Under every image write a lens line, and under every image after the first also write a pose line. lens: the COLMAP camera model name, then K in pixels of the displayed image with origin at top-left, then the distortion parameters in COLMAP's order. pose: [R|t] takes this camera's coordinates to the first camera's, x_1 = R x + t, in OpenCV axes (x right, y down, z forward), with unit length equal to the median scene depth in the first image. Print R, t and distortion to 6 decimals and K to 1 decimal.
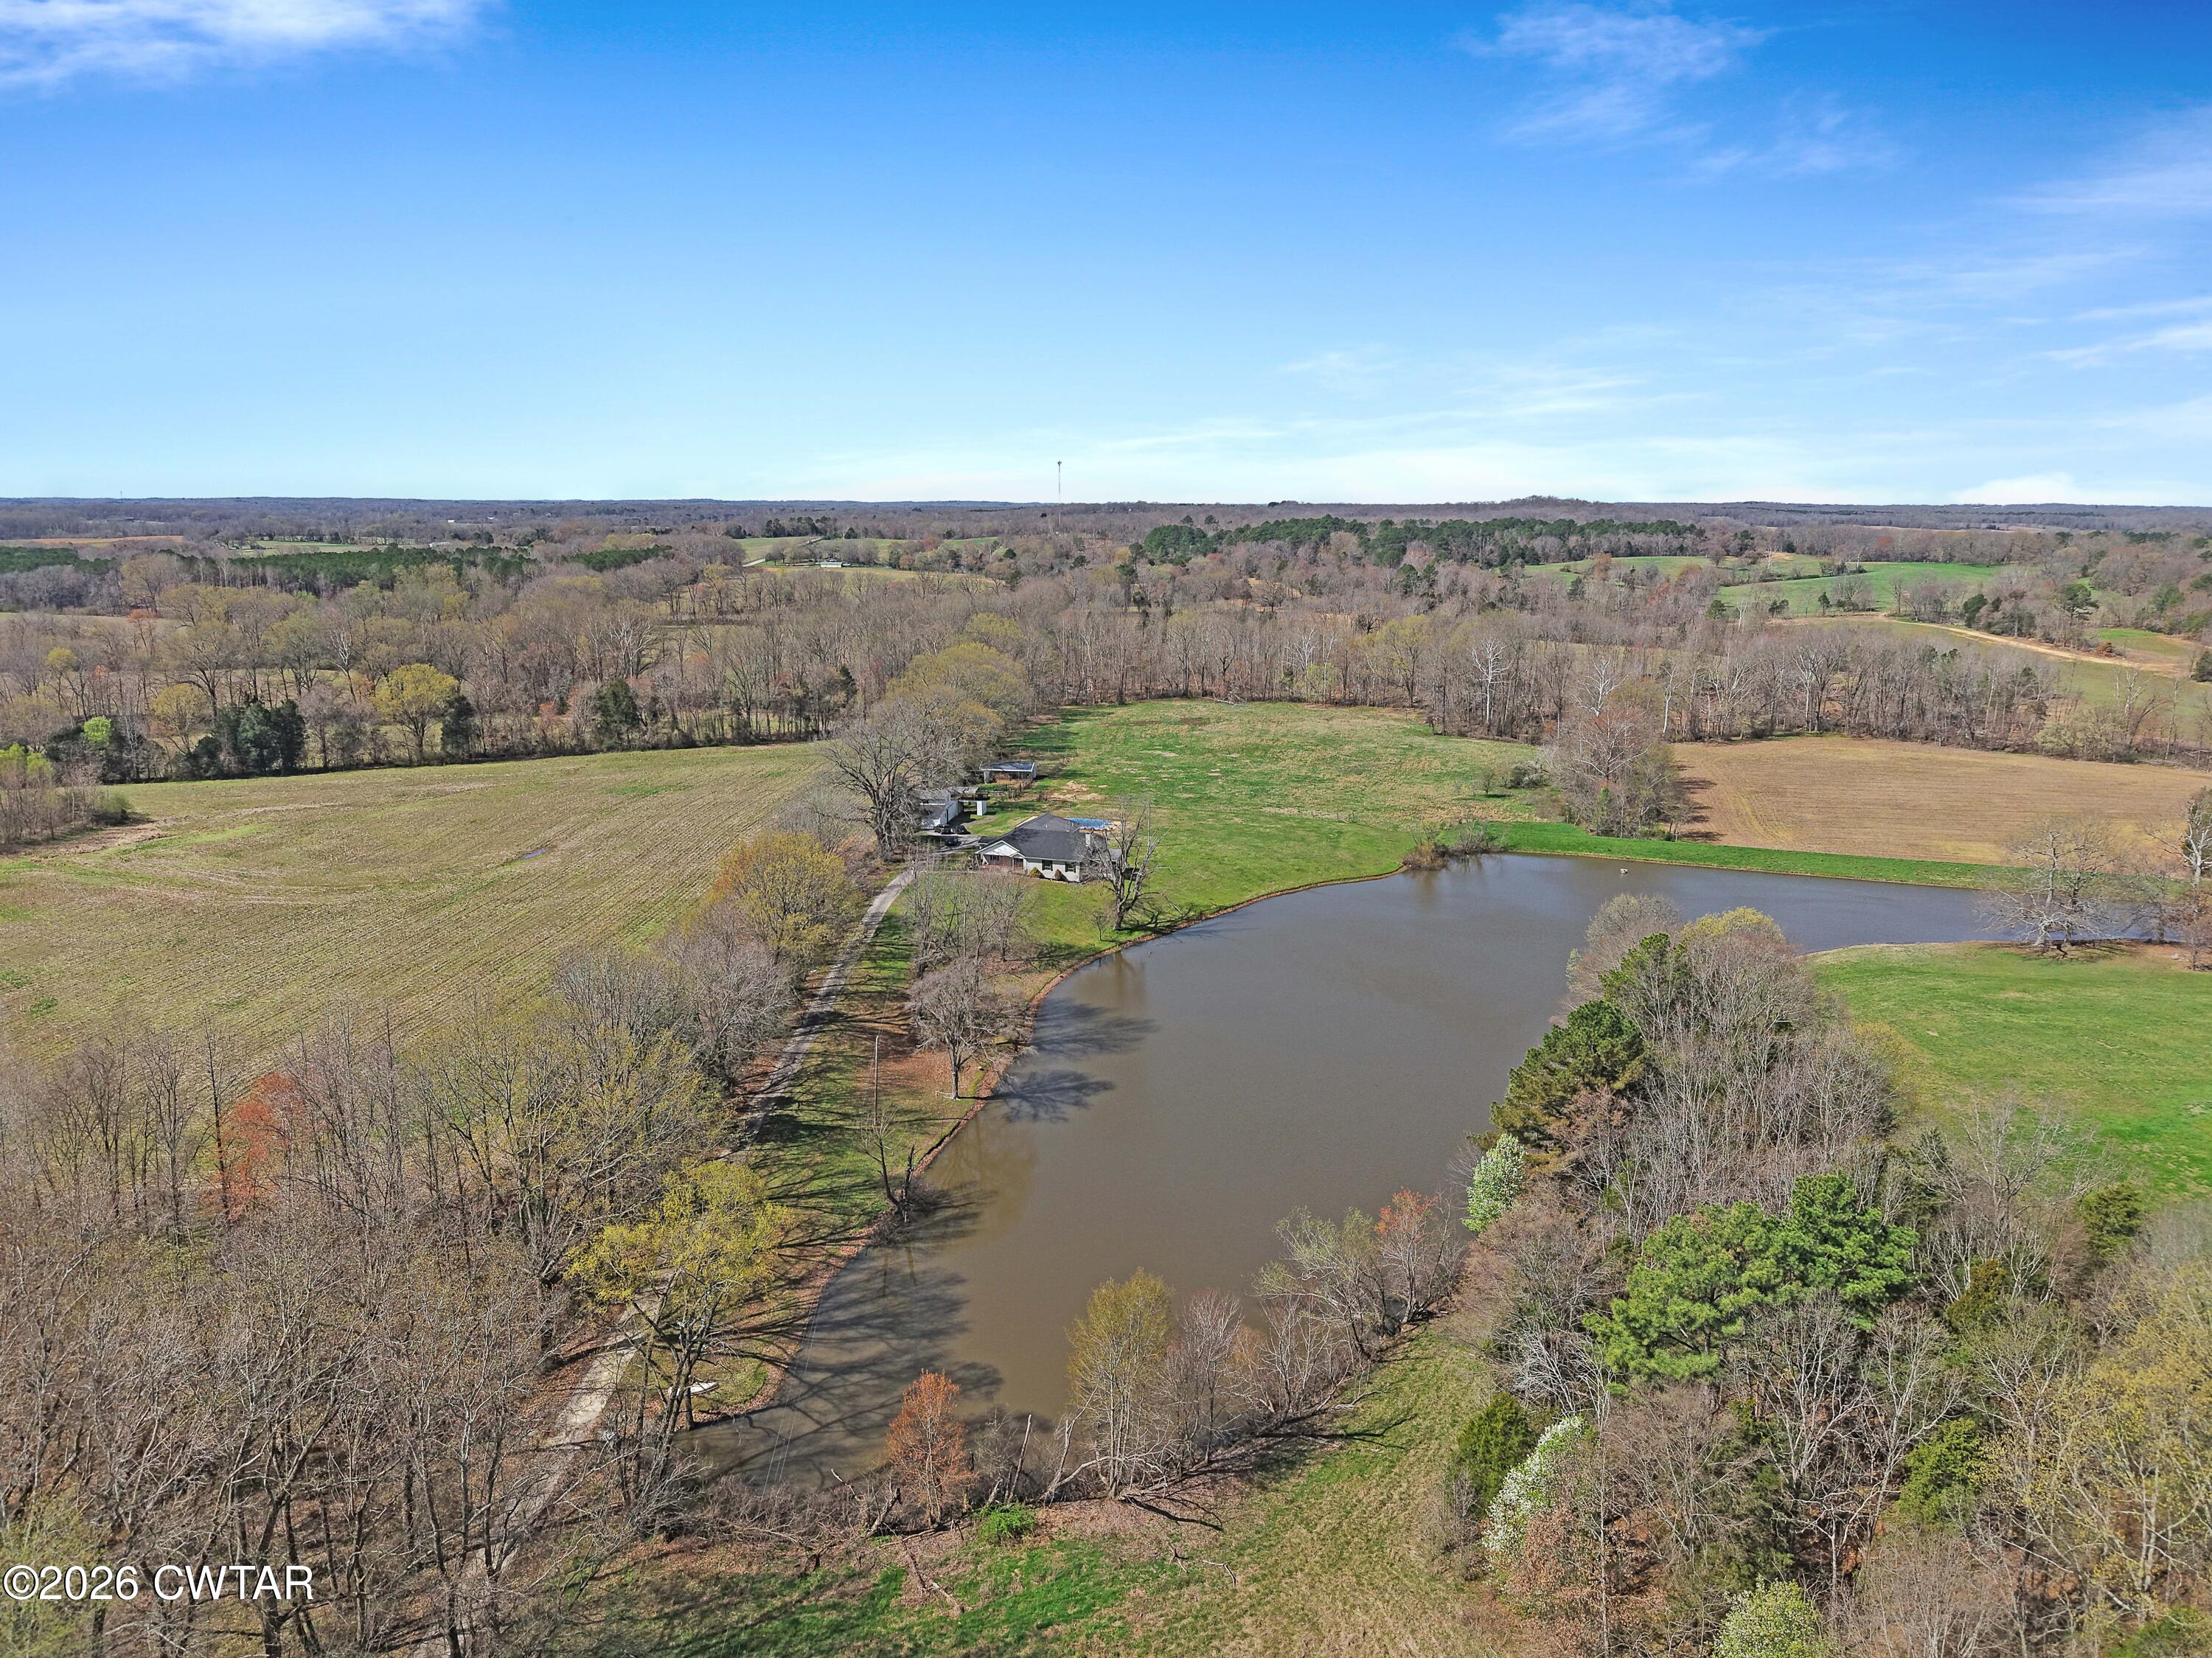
lens RADIAL K [[1494.1, 0, 1106.0], [0, 1494.1, 829.0], [0, 0, 1]] dist [0.006796, -0.003991]
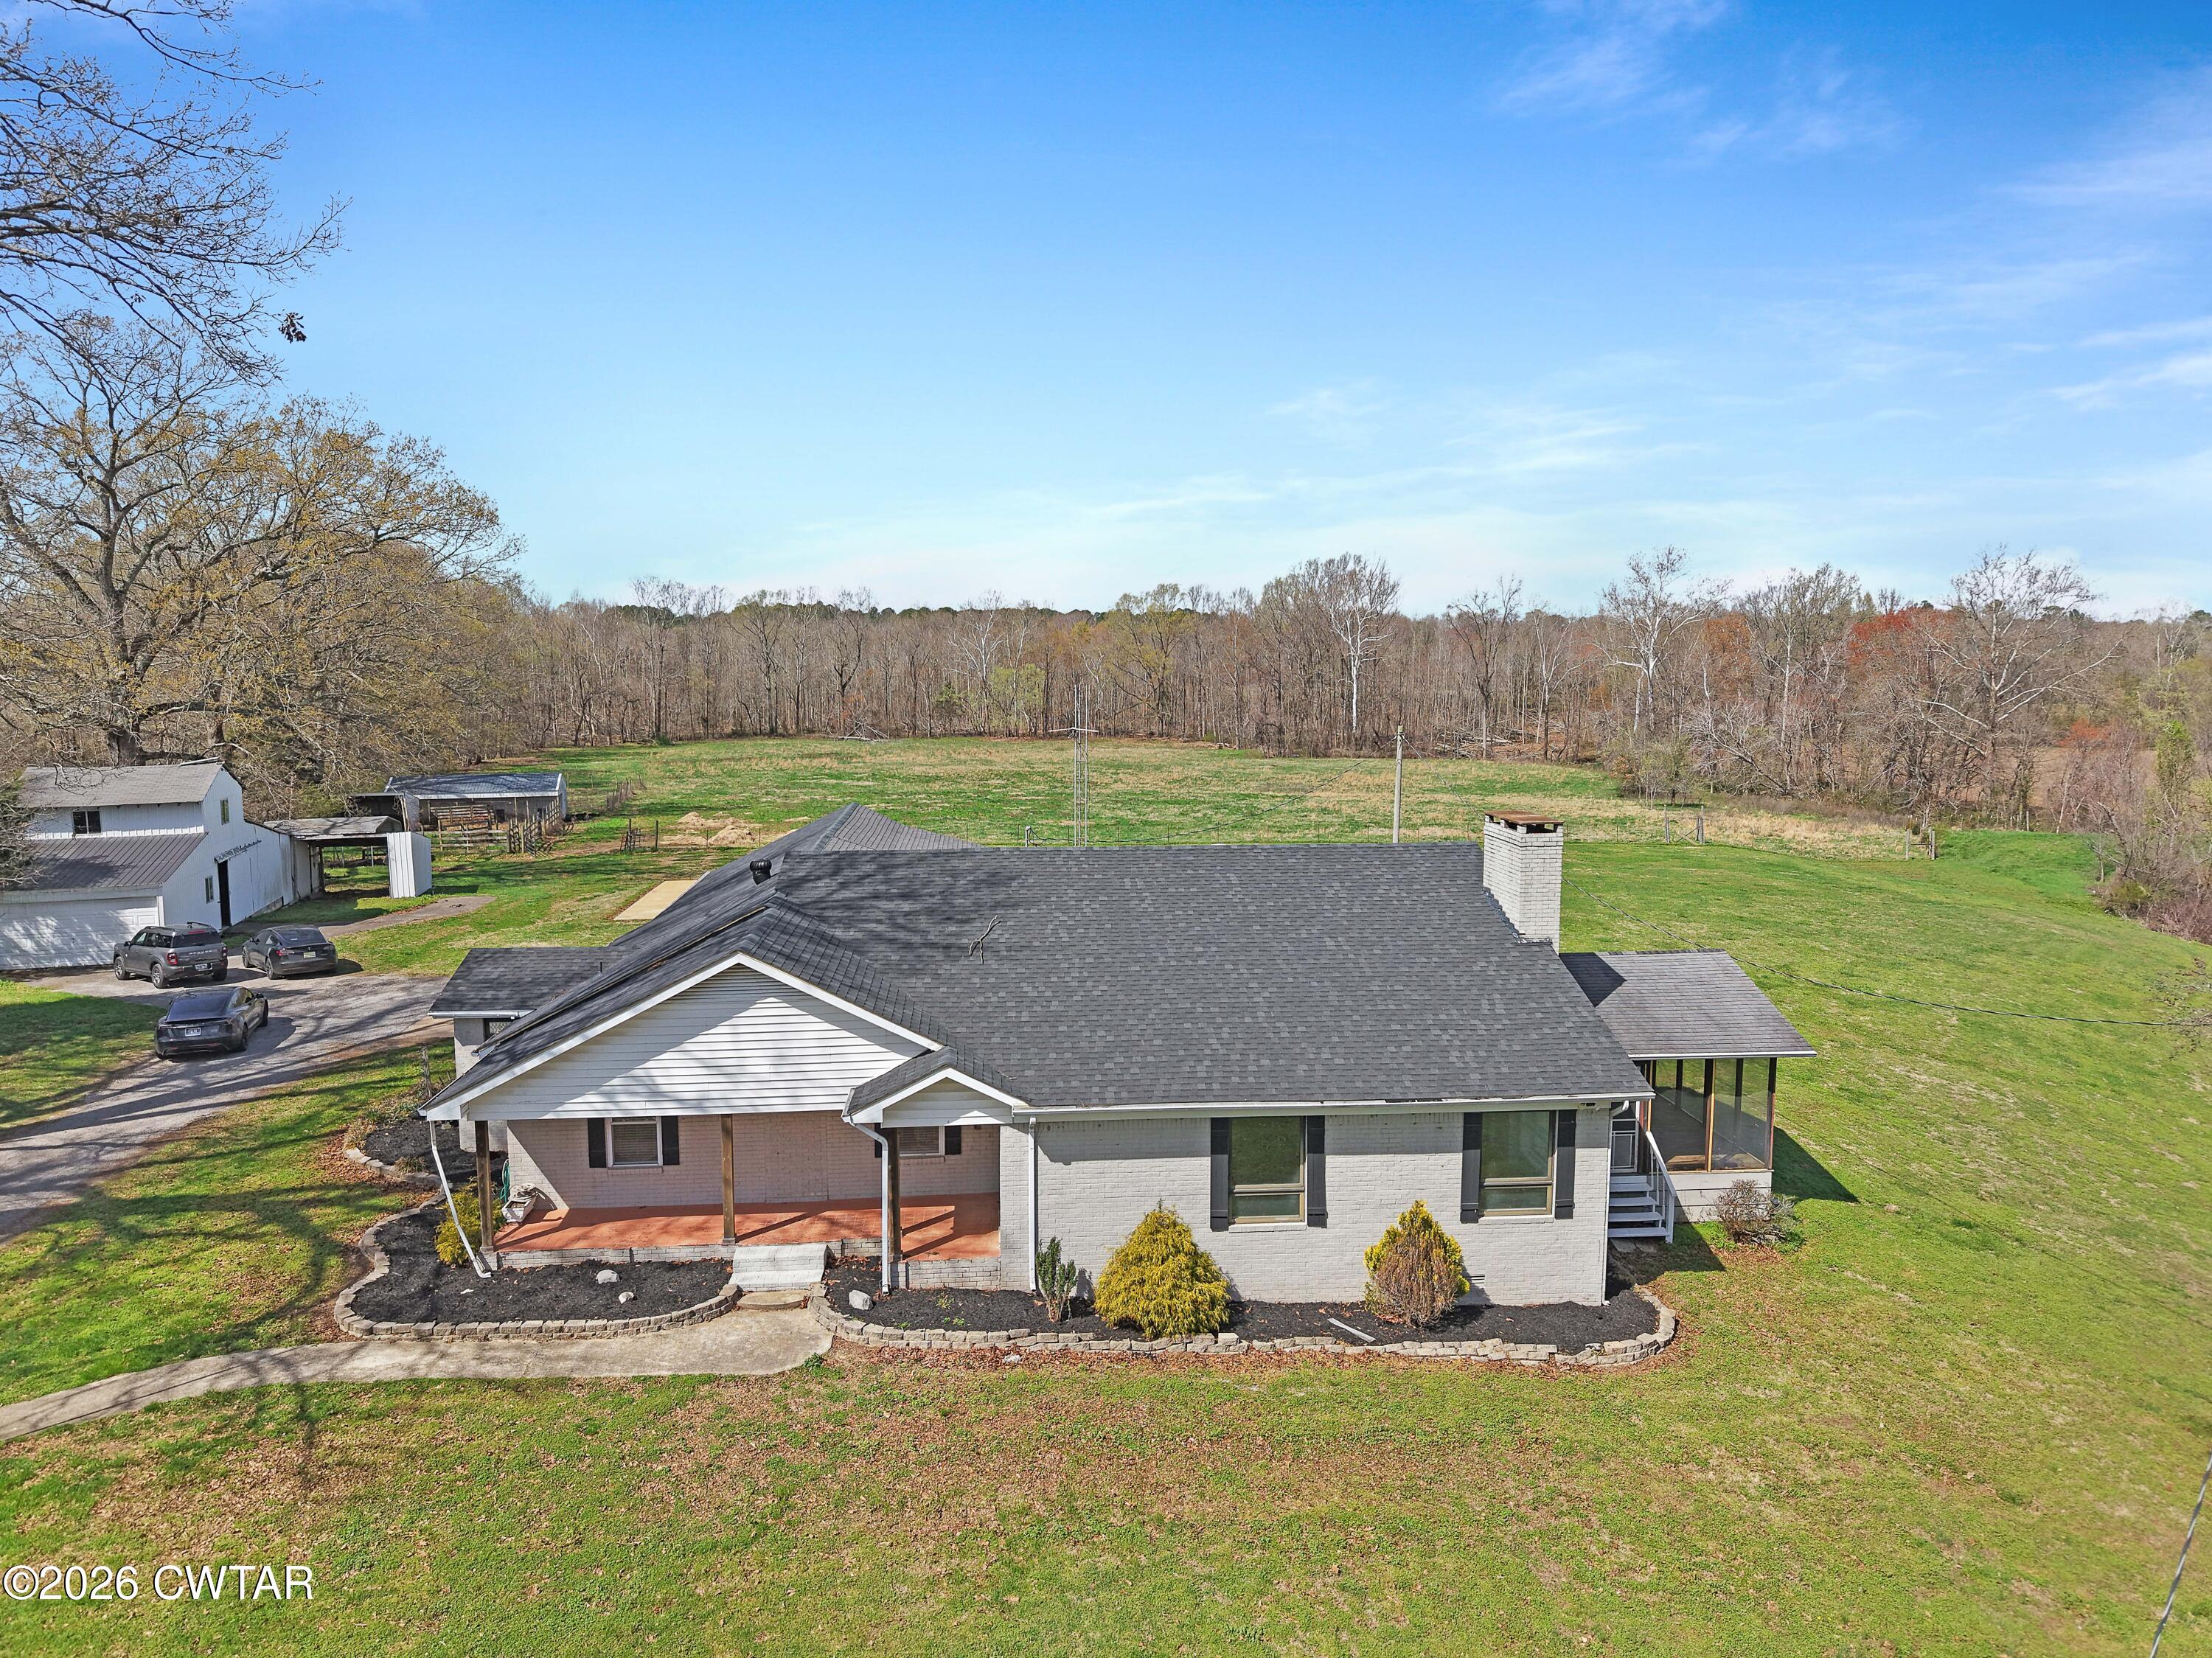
lens RADIAL K [[1501.6, 0, 1114.6], [0, 1501.6, 769.8], [0, 0, 1]] dist [0.005038, -0.003149]
pose [[0.928291, -0.031158, 0.370548, -0.045111], [0.082006, 0.989103, -0.122271, 0.005427], [-0.362700, 0.143890, 0.920730, 0.496350]]
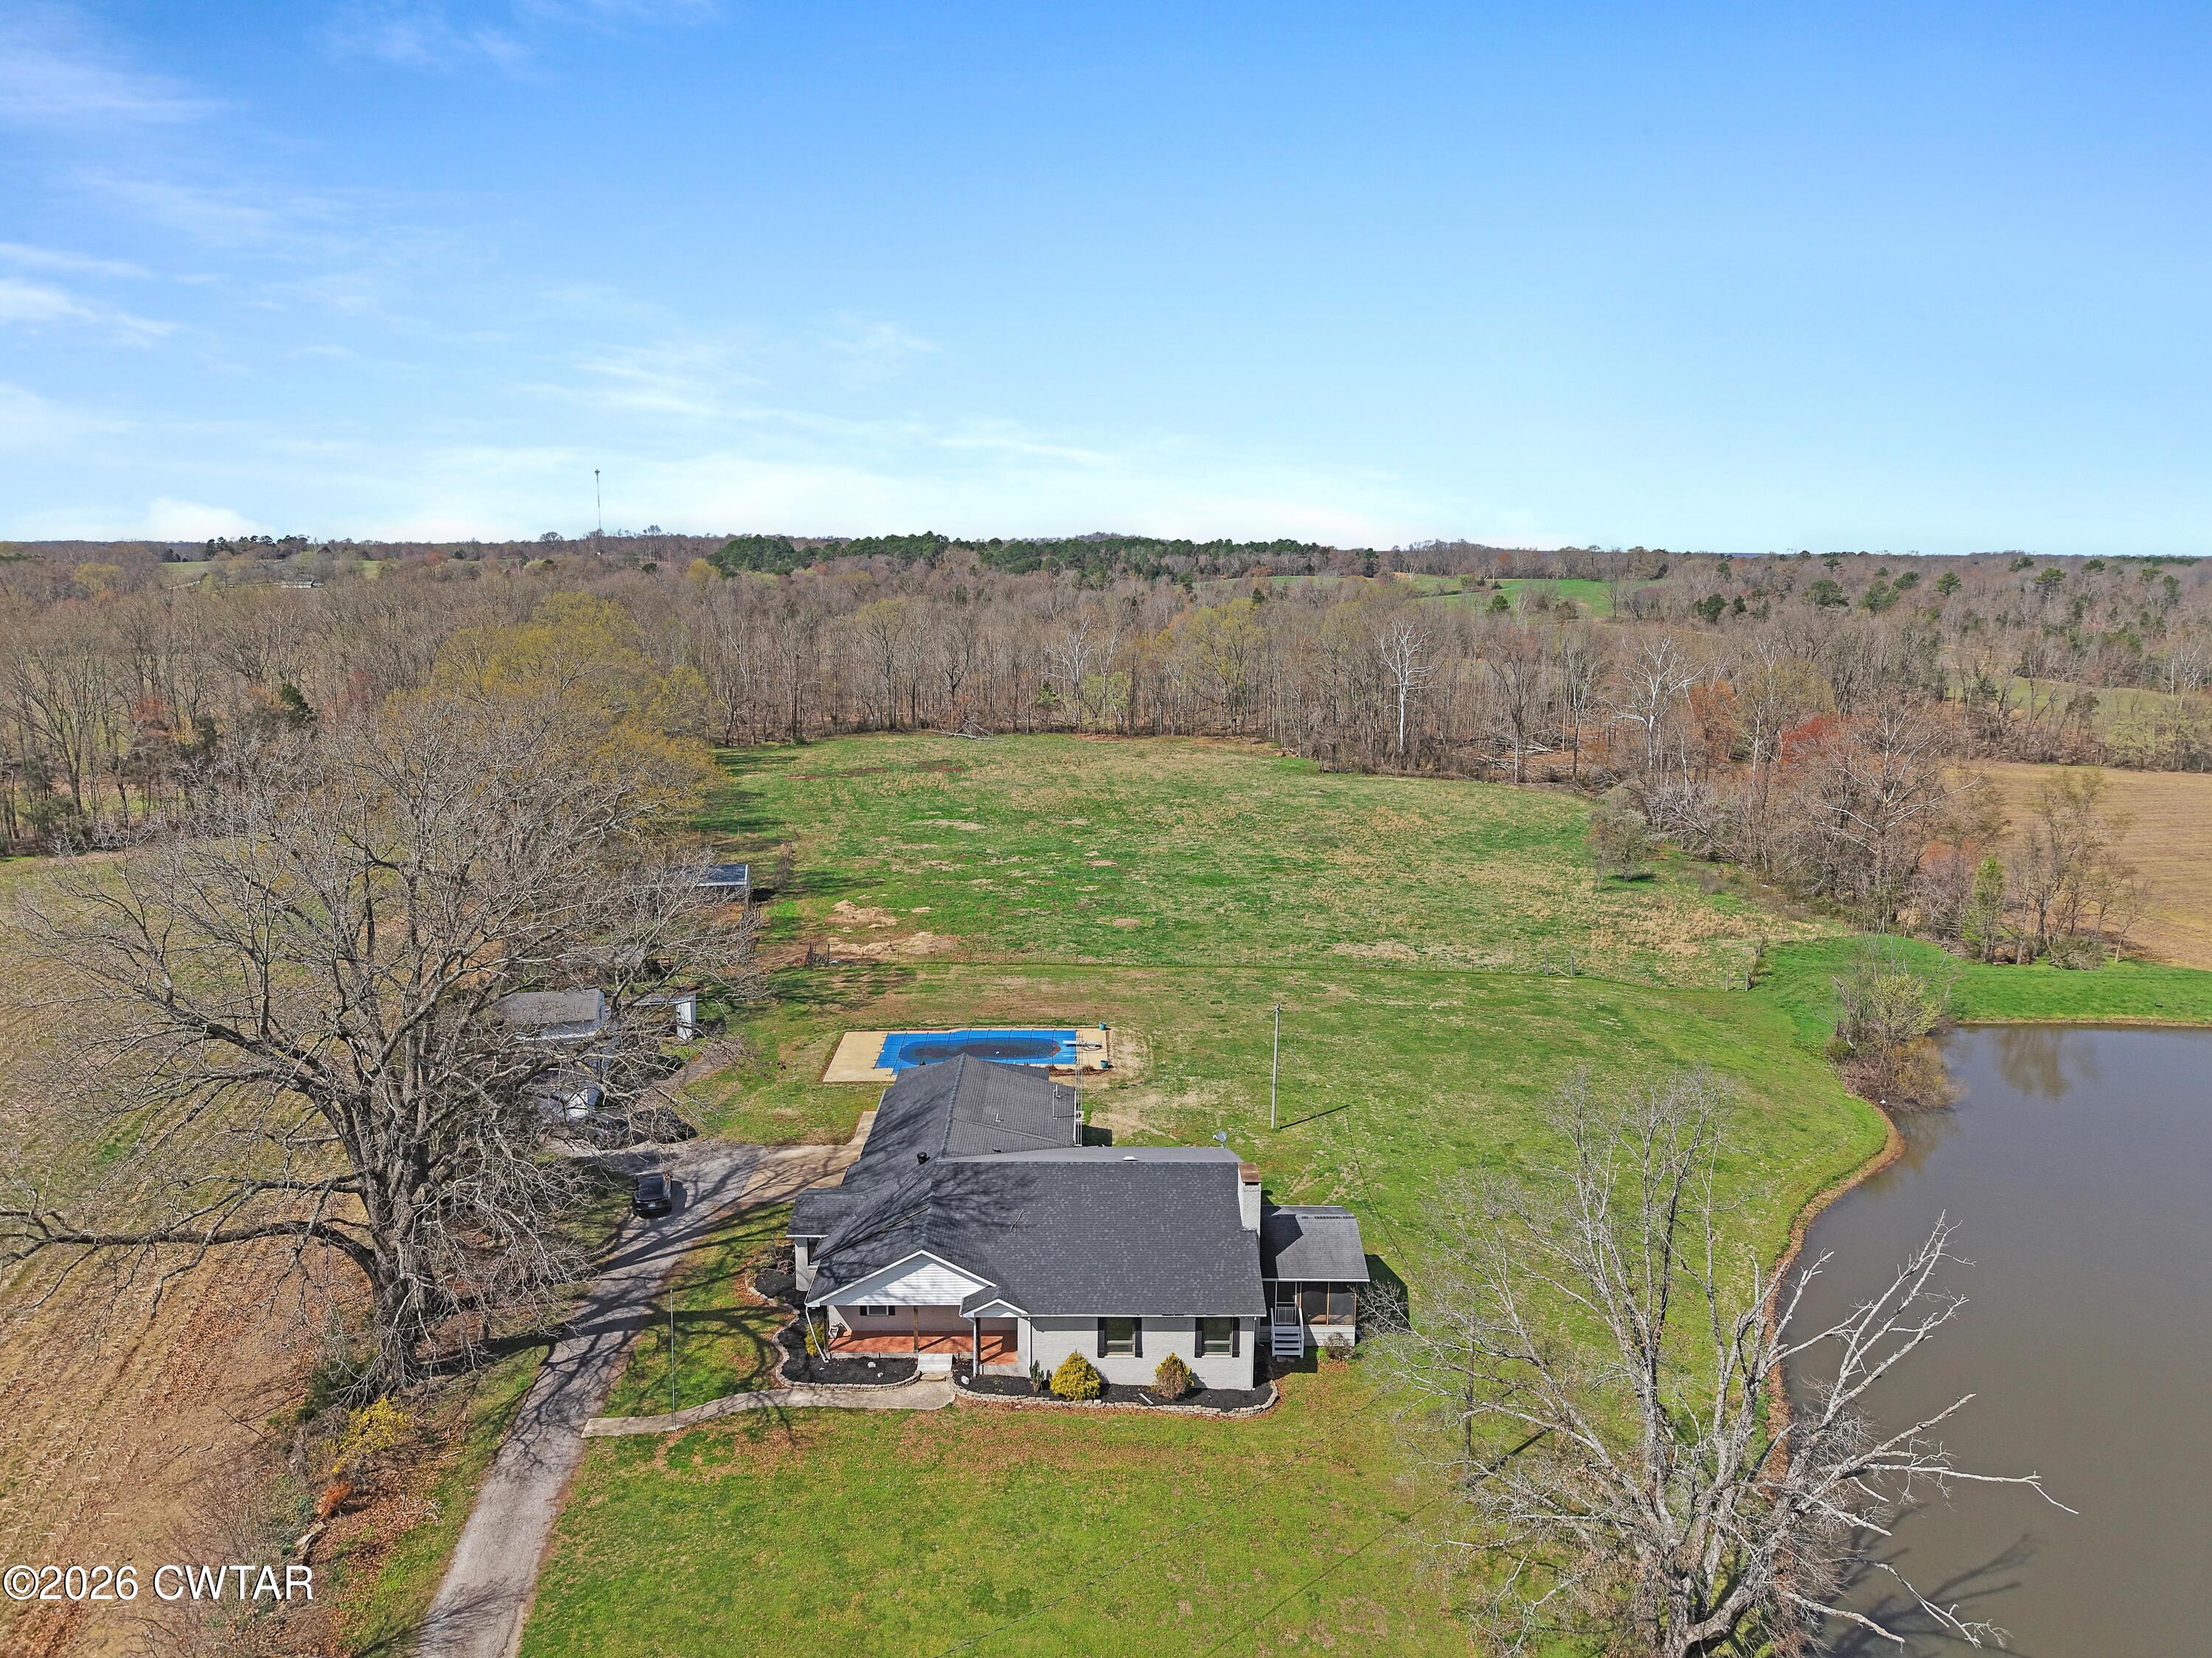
lens RADIAL K [[1494.1, 0, 1106.0], [0, 1494.1, 829.0], [0, 0, 1]] dist [0.006796, -0.003991]
pose [[0.954242, -0.051461, 0.294574, -0.060014], [0.060894, 0.997881, -0.022933, -0.029518], [-0.292769, 0.039822, 0.955353, 0.413681]]
